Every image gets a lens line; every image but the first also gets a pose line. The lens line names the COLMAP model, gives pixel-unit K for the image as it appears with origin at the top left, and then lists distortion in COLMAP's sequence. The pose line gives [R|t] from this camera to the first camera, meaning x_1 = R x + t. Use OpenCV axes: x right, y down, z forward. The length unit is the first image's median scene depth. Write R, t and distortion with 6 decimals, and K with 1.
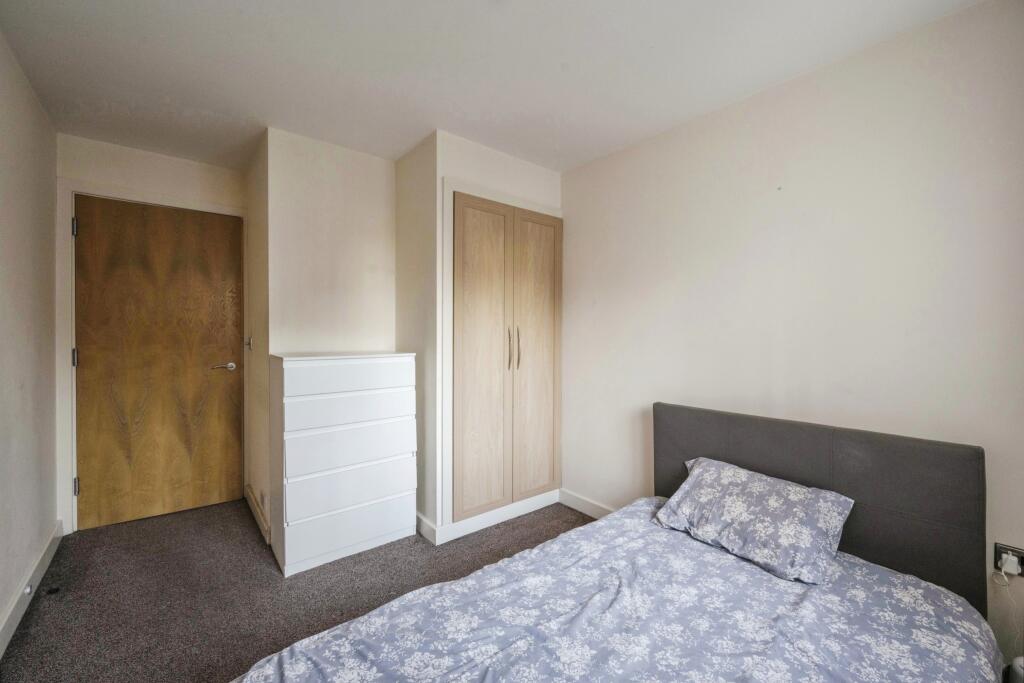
lens RADIAL K [[411.6, 0, 517.4], [0, 411.6, 333.8], [0, 0, 1]] dist [-0.000138, 0.000025]
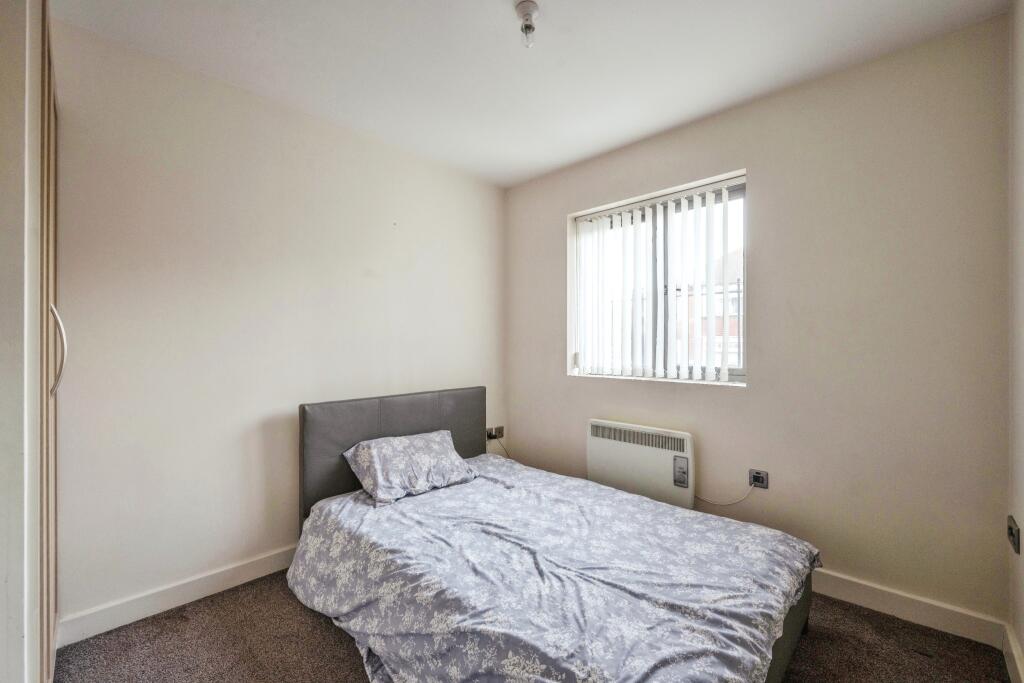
lens RADIAL K [[437.6, 0, 523.5], [0, 437.6, 340.5], [0, 0, 1]] dist [0.000587, 0.000042]
pose [[-0.128179, 0.014744, 0.991642, -0.934166], [0.011616, 0.999843, -0.013364, 0.058908], [-0.991683, 0.009806, -0.128330, 0.867126]]
